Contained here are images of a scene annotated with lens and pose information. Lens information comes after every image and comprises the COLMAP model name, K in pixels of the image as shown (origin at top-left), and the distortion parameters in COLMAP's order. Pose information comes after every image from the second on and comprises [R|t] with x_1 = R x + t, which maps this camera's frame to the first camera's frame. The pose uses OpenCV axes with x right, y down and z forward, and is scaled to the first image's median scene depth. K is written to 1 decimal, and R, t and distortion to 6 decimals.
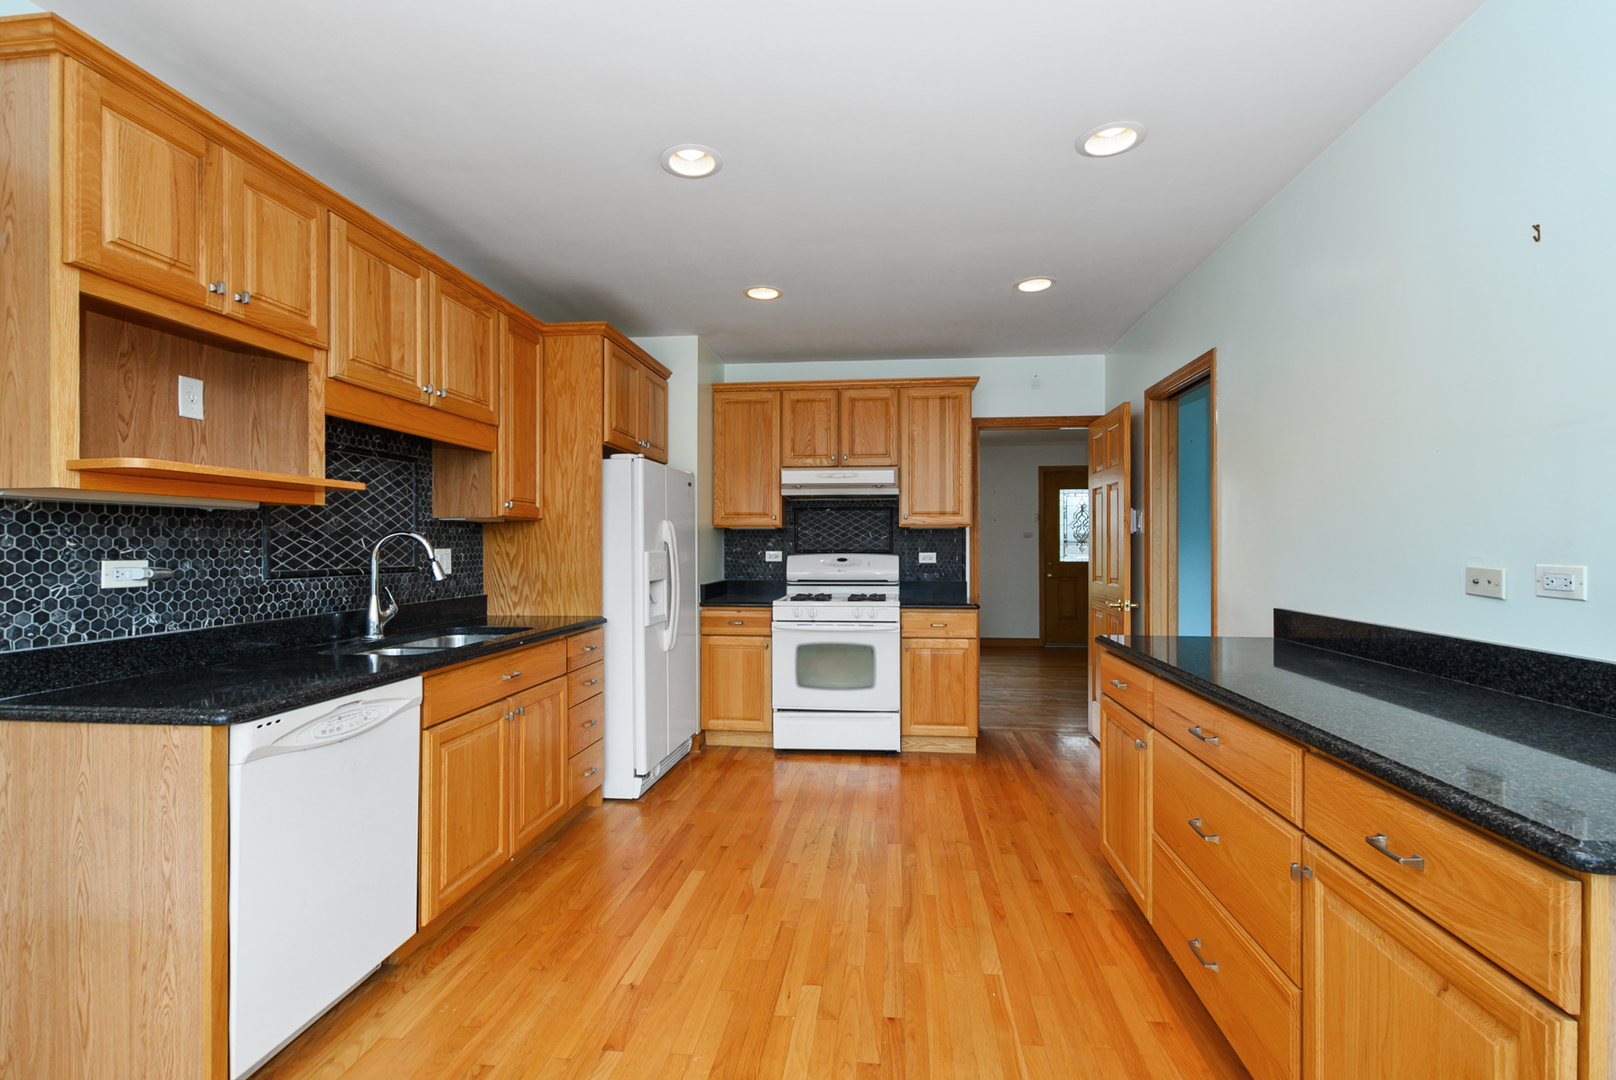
lens RADIAL K [[704.2, 0, 811.6], [0, 704.2, 541.6], [0, 0, 1]] dist [0.005068, -0.000869]
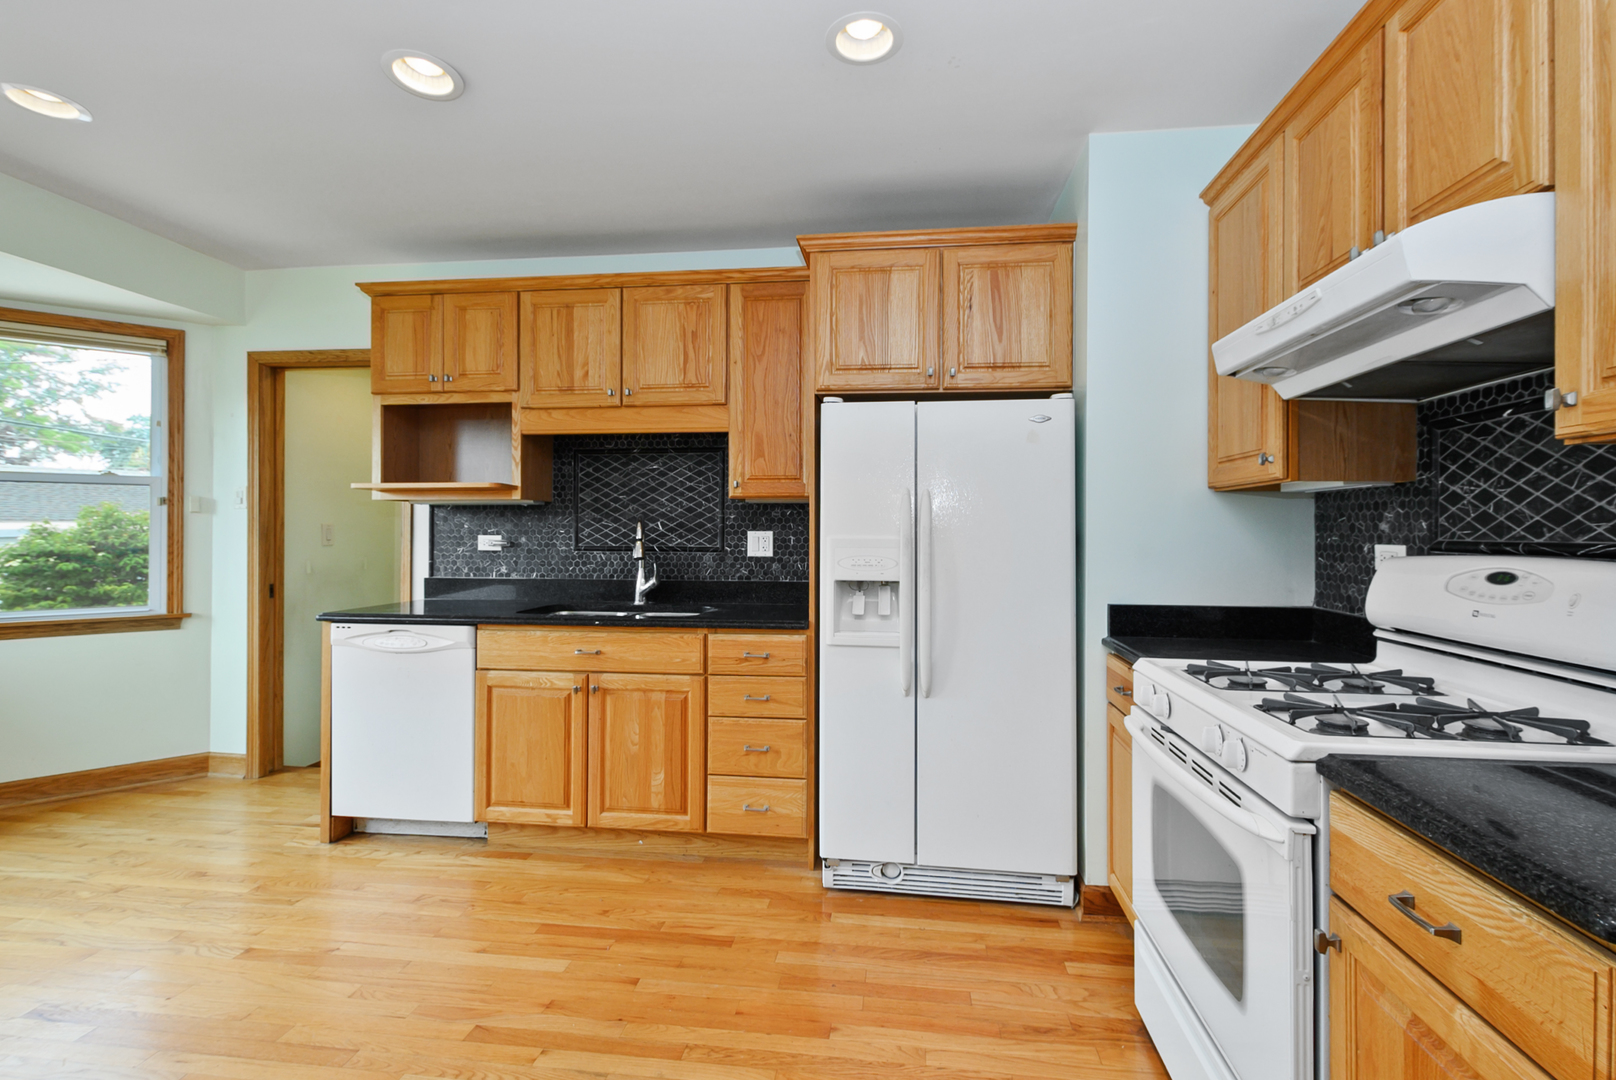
lens RADIAL K [[710.4, 0, 826.0], [0, 710.4, 527.3], [0, 0, 1]] dist [0.001851, -0.000460]
pose [[0.009423, -0.002644, -0.999952, 0.671801], [0.002260, 0.999994, -0.002623, 0.009680], [0.999953, -0.002235, 0.009428, 1.438808]]
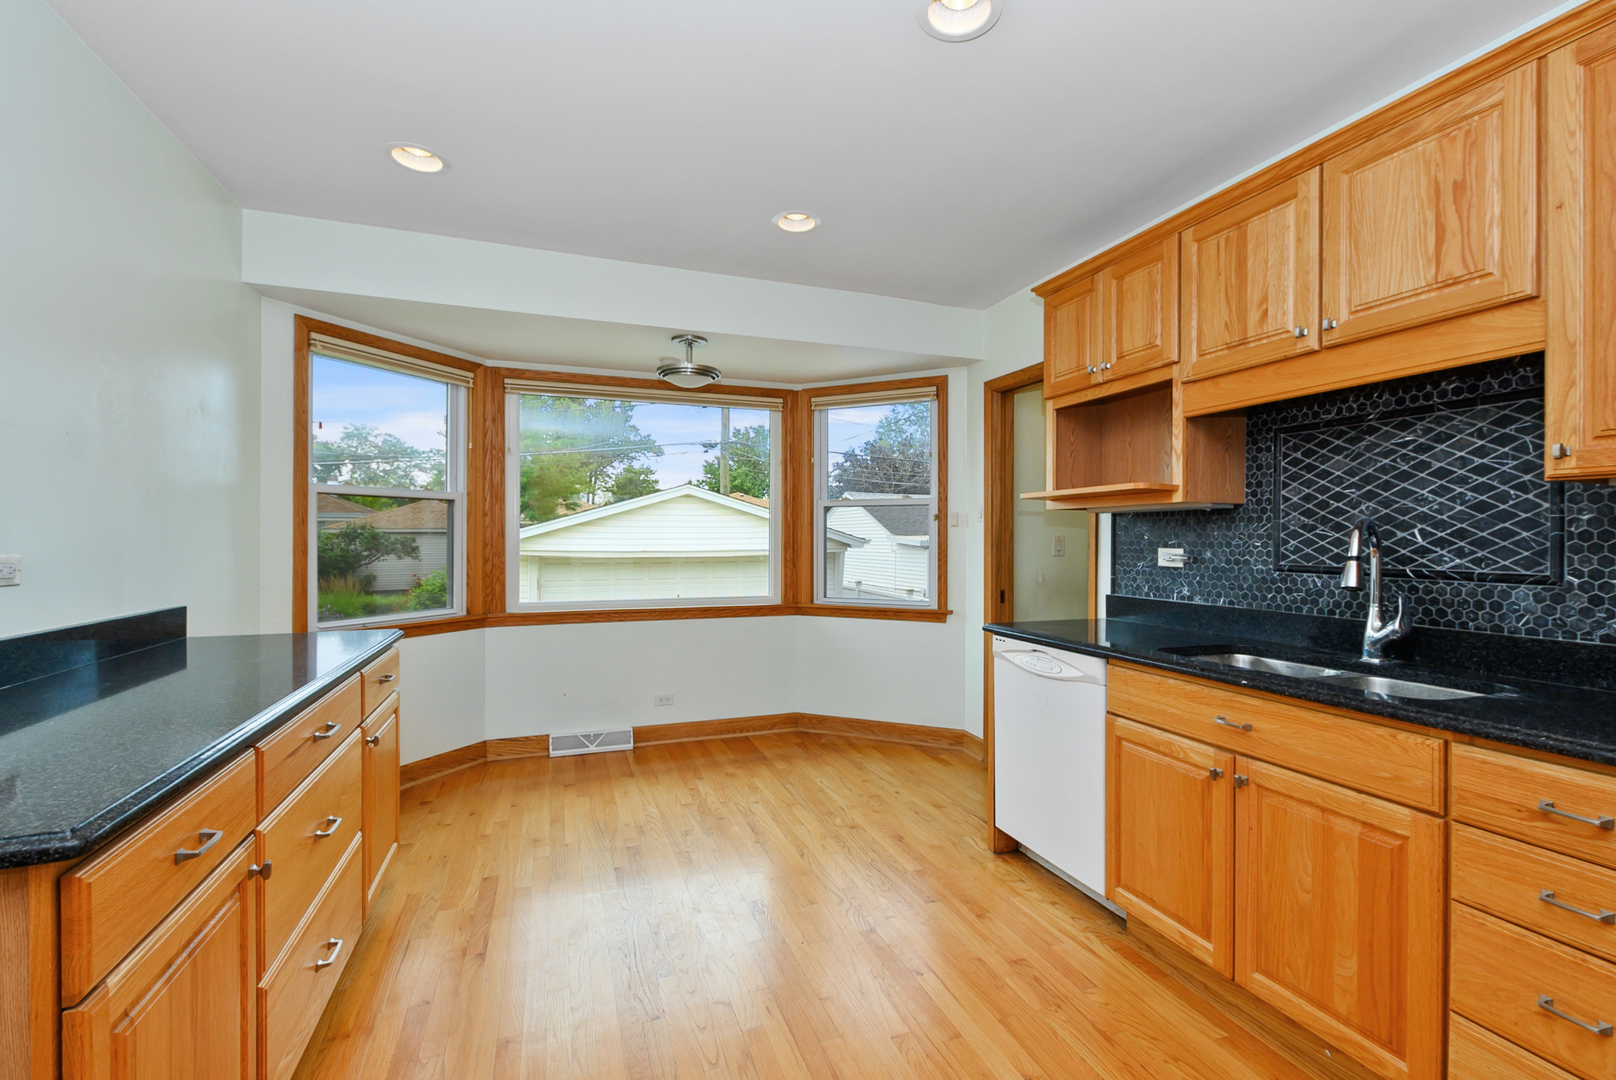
lens RADIAL K [[708.6, 0, 819.8], [0, 708.6, 541.5], [0, 0, 1]] dist [0.002742, -0.000478]
pose [[-0.884552, 0.001737, -0.466438, 0.289804], [0.001444, 0.999998, 0.000985, 0.007629], [0.466439, 0.000197, -0.884553, 1.536736]]
